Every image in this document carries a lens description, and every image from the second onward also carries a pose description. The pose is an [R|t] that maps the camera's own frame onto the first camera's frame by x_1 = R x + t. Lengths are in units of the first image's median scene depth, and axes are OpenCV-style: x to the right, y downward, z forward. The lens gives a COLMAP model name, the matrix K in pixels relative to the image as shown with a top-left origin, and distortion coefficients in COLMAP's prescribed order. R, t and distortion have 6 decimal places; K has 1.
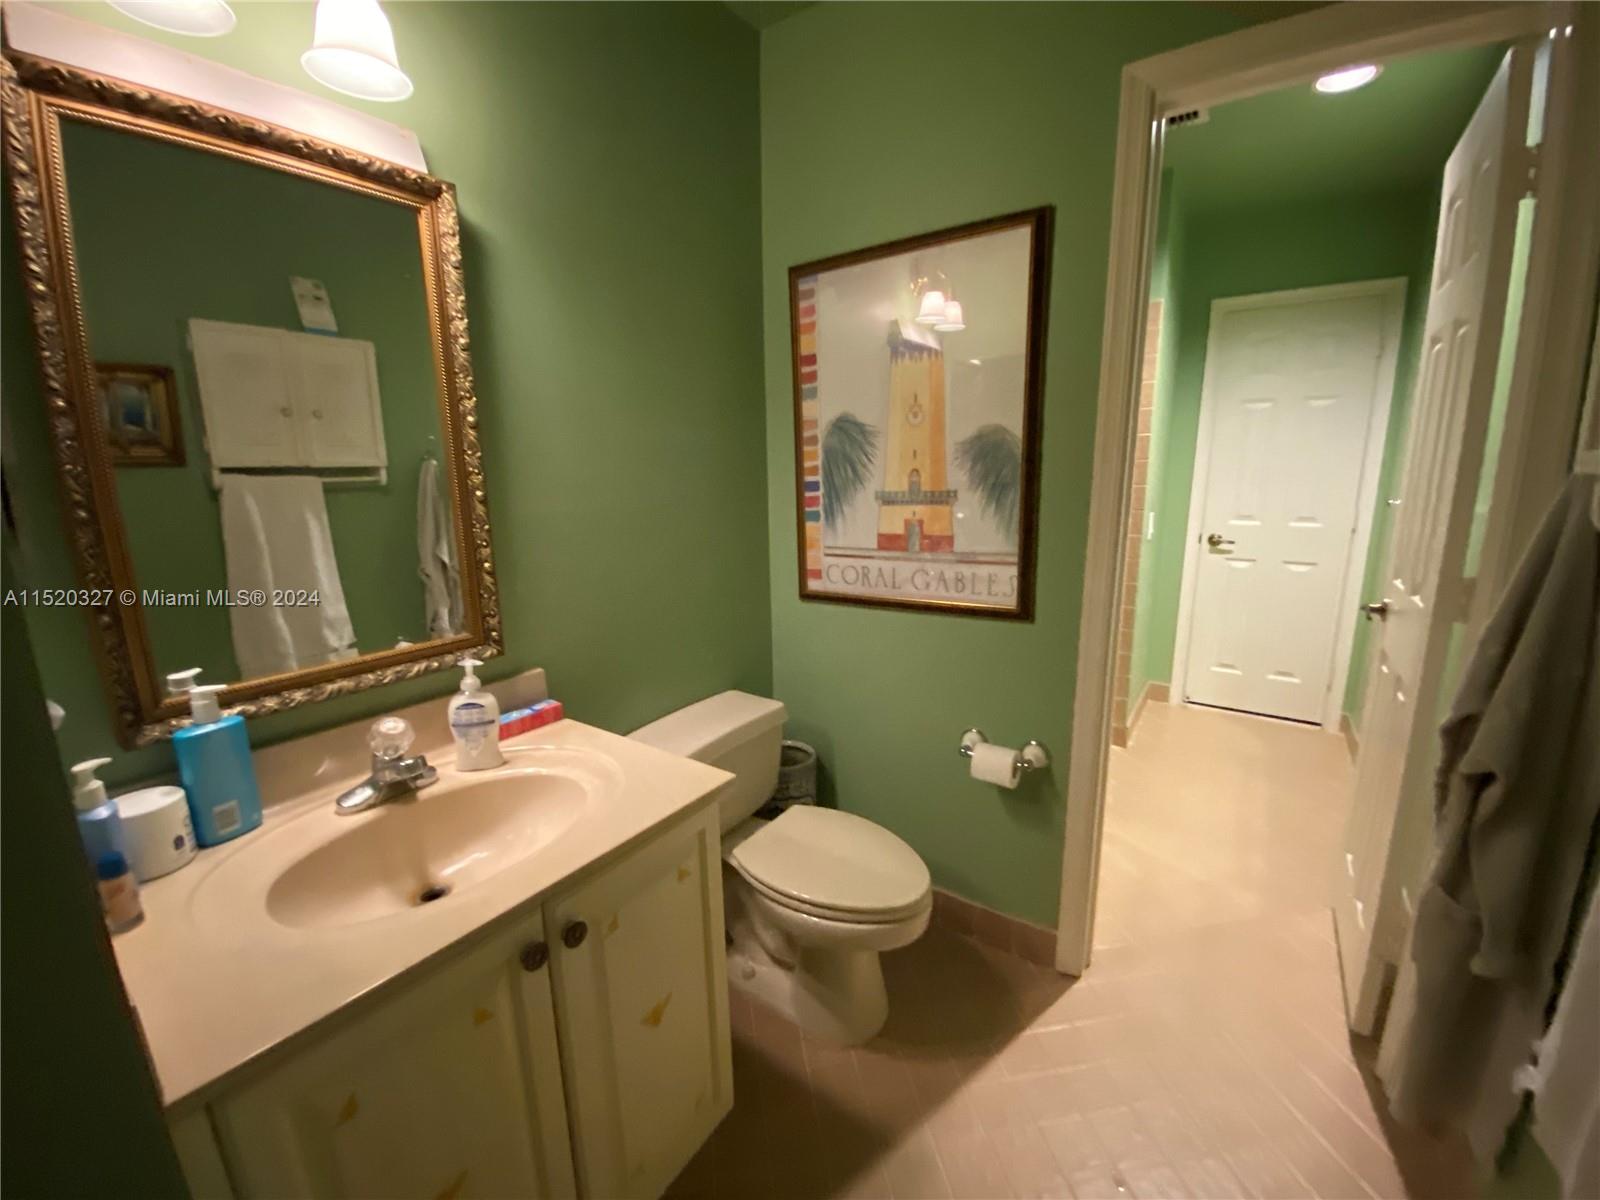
lens RADIAL K [[644.7, 0, 800.1], [0, 644.7, 594.4], [0, 0, 1]] dist [0.008285, -0.014935]
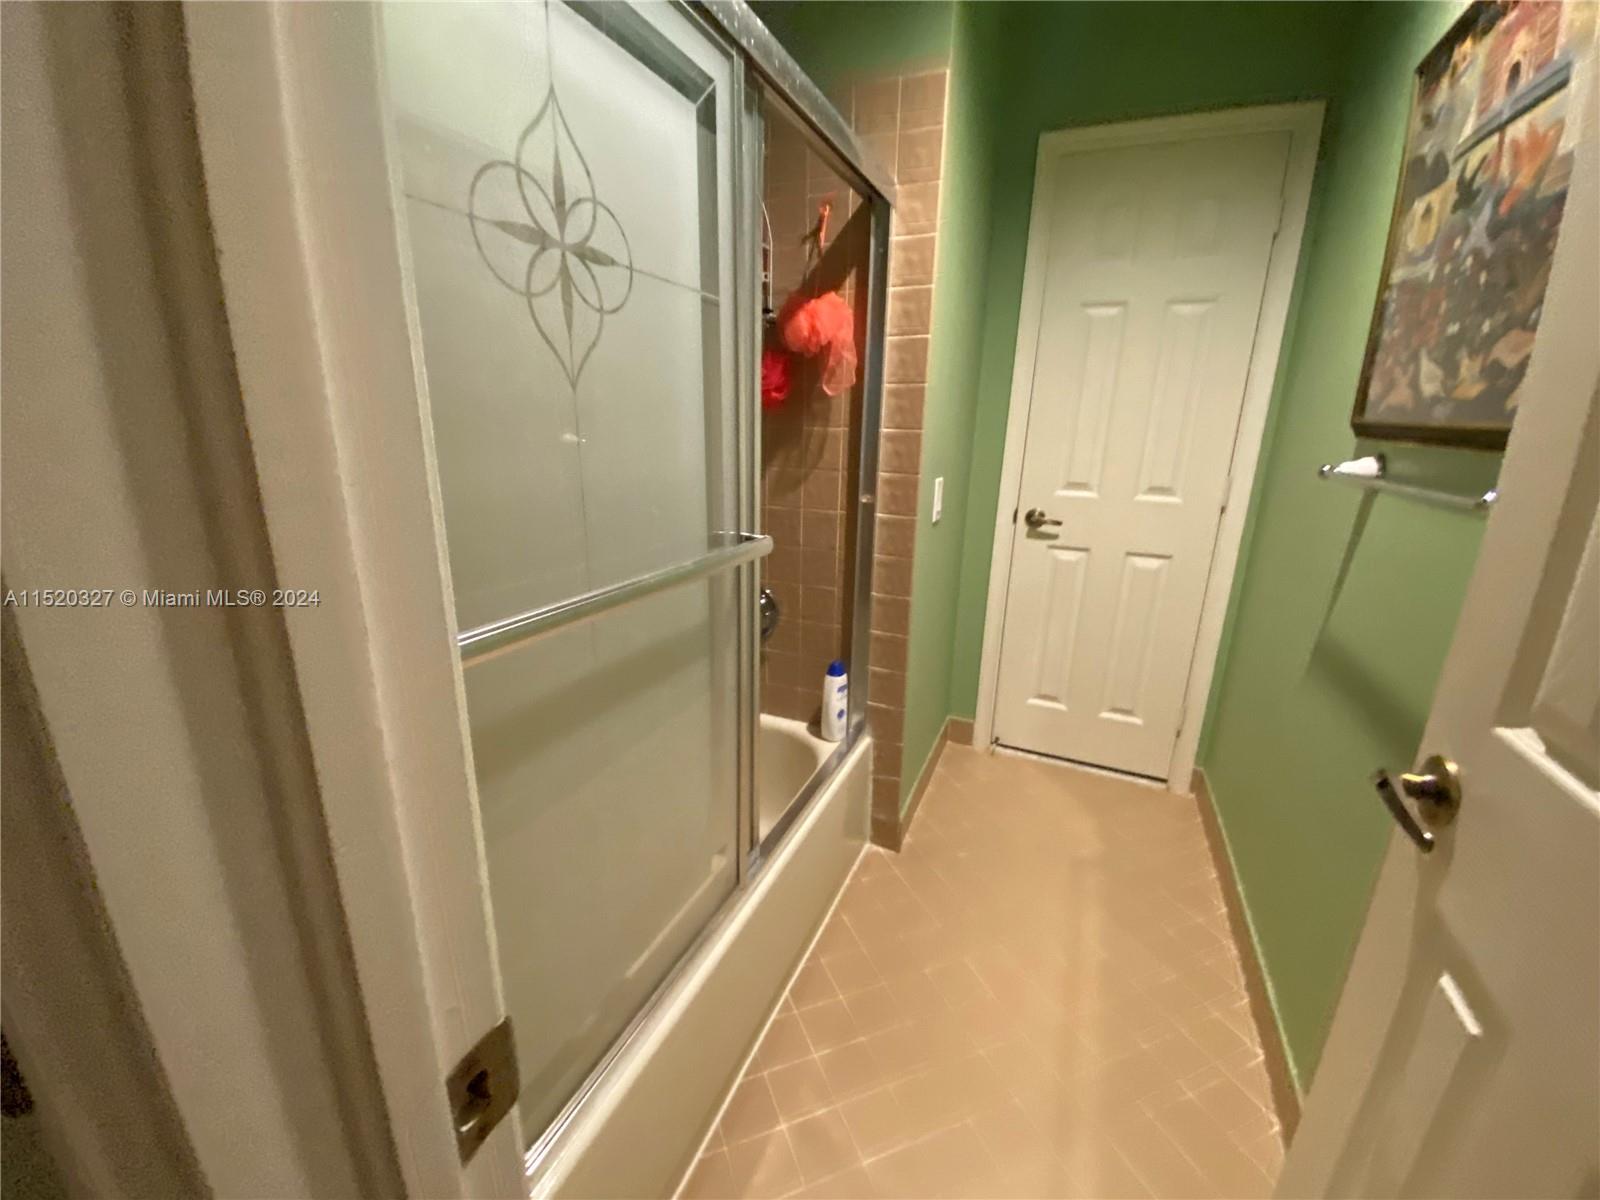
lens RADIAL K [[643.6, 0, 795.3], [0, 643.6, 595.4], [0, 0, 1]] dist [-0.009880, -0.007482]
pose [[0.980073, -0.019354, 0.197692, 0.270493], [0.003972, 0.996952, 0.077913, -0.058404], [-0.198597, -0.075575, 0.977163, 0.400330]]
